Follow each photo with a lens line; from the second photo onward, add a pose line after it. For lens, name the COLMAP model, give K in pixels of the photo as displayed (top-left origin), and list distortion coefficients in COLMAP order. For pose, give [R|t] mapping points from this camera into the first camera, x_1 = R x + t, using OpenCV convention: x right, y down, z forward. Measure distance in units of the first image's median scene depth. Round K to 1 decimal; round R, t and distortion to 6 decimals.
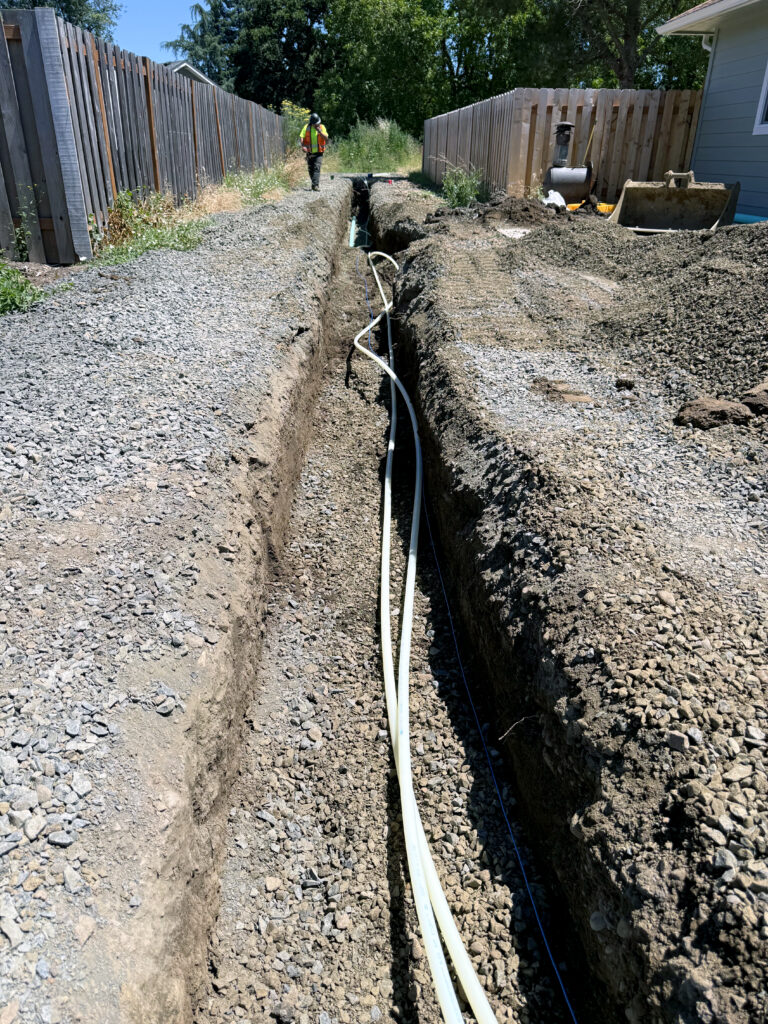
lens RADIAL K [[687.9, 0, 383.1], [0, 687.9, 462.2], [0, 0, 1]] dist [0.043954, -0.031186]
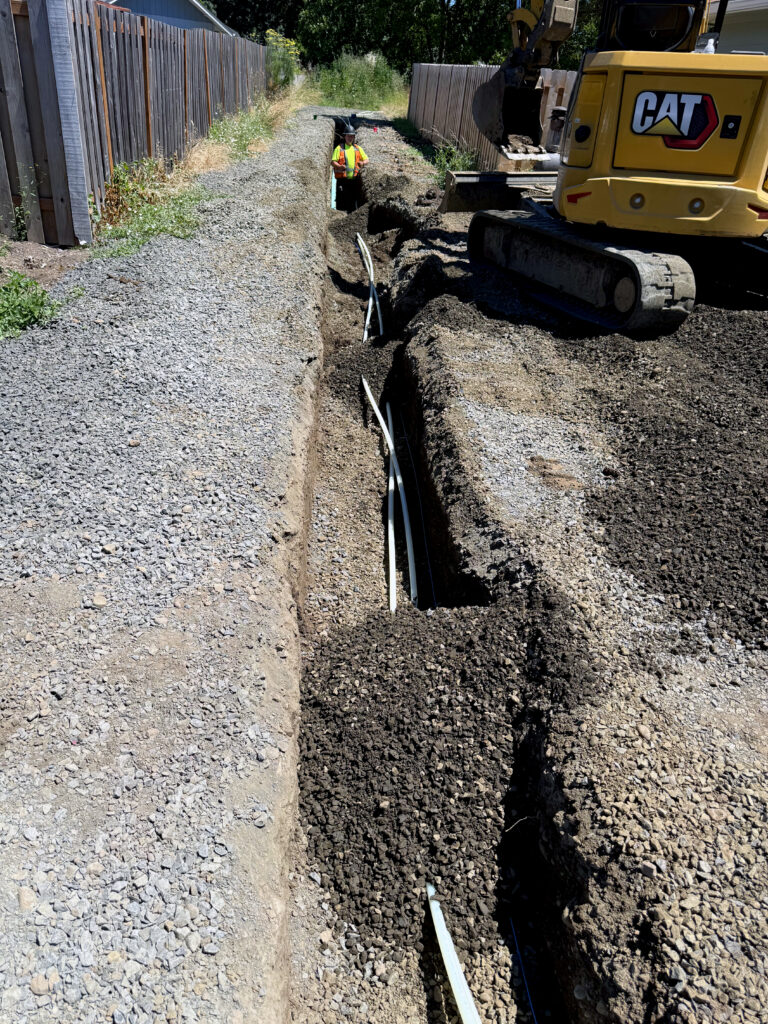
lens RADIAL K [[687.9, 0, 383.1], [0, 687.9, 462.2], [0, 0, 1]] dist [0.043954, -0.031186]
pose [[0.996576, 0.058420, 0.058517, -0.183176], [-0.063018, 0.994795, 0.080077, -0.388194], [-0.053535, -0.083490, 0.995070, -0.219465]]
